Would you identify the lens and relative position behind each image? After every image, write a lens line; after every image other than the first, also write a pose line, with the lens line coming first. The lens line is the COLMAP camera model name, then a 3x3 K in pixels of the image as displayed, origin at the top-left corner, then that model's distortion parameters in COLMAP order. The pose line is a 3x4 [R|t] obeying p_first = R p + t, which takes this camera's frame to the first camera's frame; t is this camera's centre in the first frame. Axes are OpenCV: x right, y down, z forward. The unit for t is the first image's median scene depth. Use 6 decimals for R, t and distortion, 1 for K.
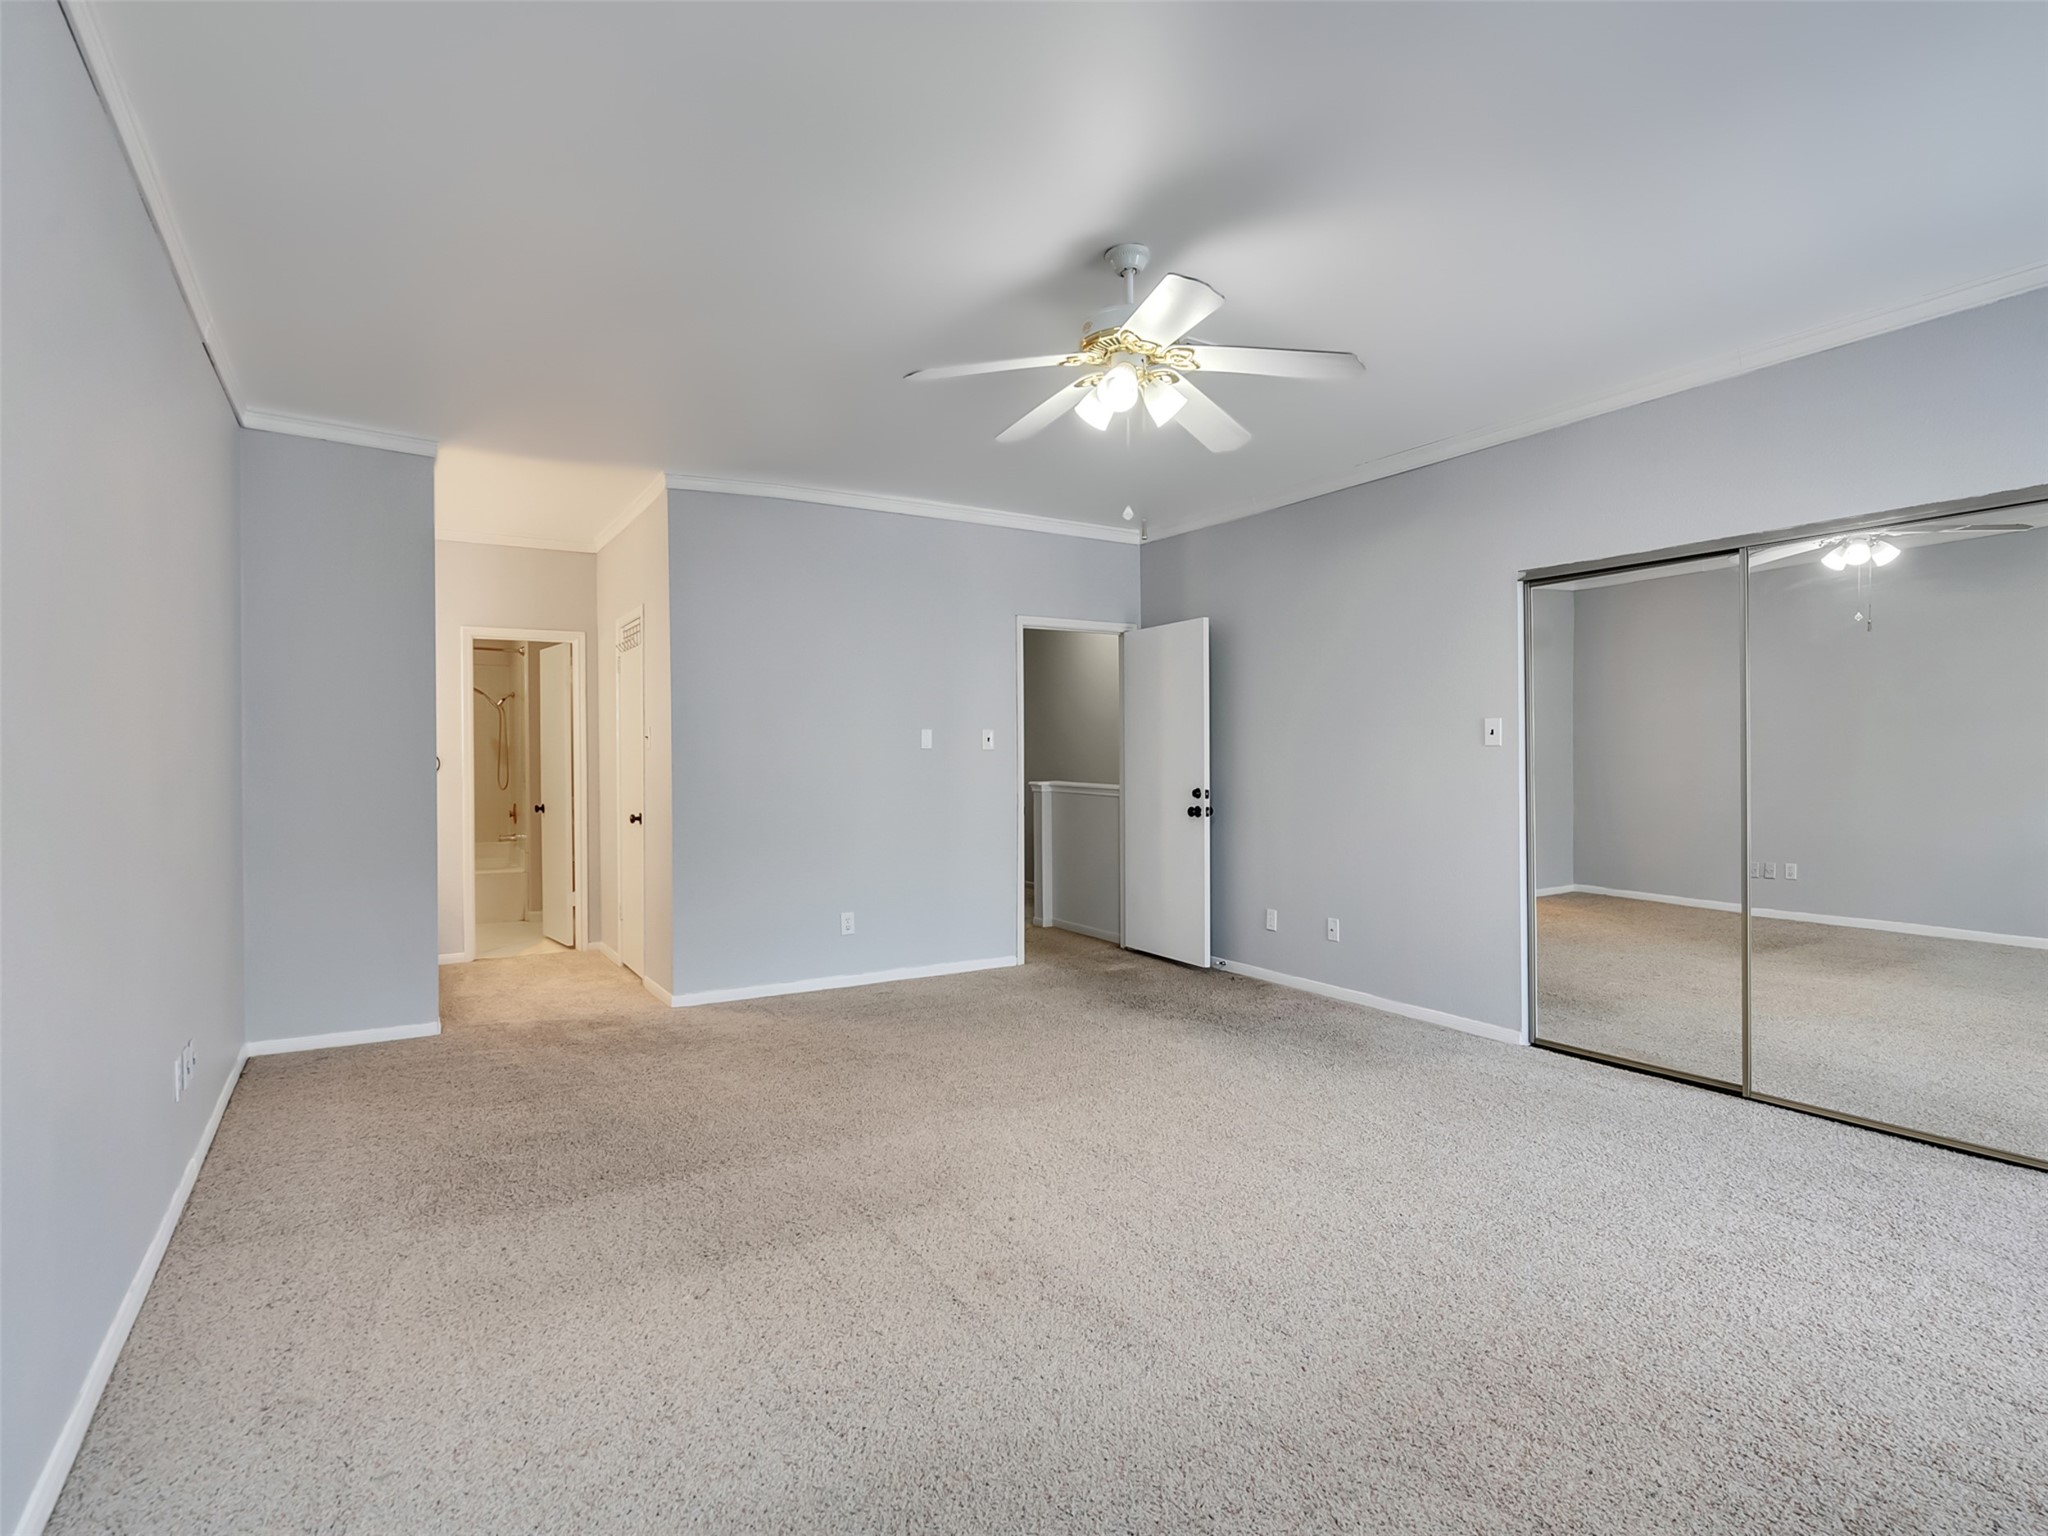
lens RADIAL K [[1051.0, 0, 1008.4], [0, 1051.0, 764.8], [0, 0, 1]] dist [-0.005782, 0.007425]
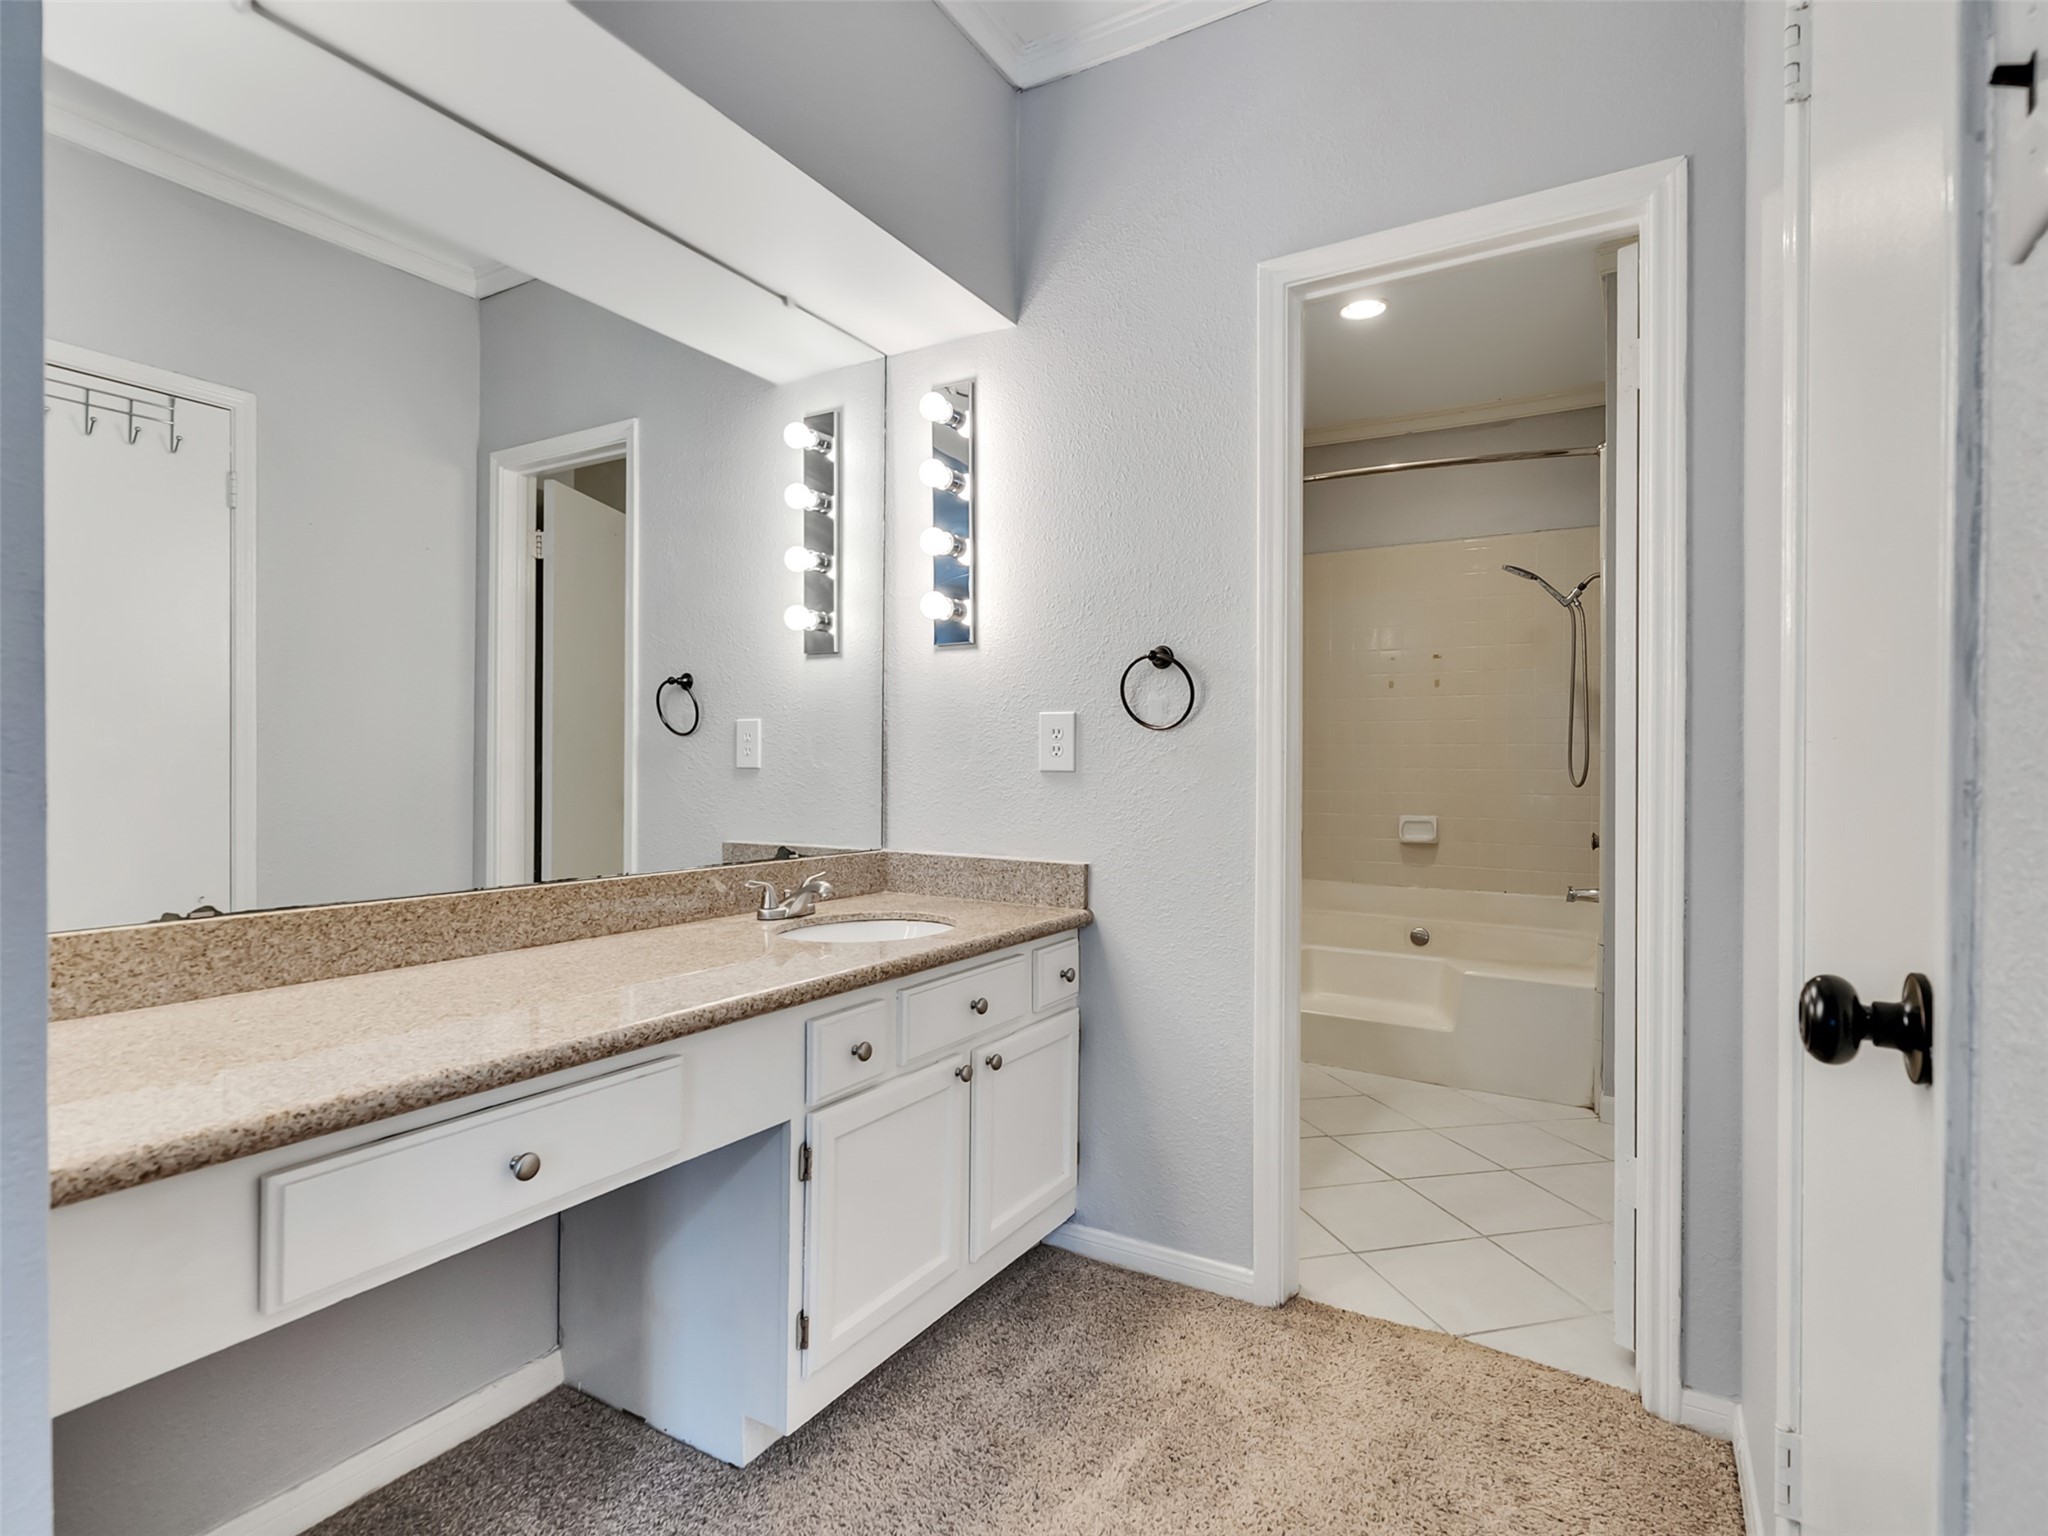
lens RADIAL K [[1051.0, 0, 1008.4], [0, 1051.0, 764.8], [0, 0, 1]] dist [-0.005782, 0.007425]
pose [[0.469352, 0.007953, -0.882975, -0.305342], [-0.014726, 0.999891, 0.001178, 0.026041], [0.882888, 0.012449, 0.469418, 0.883868]]
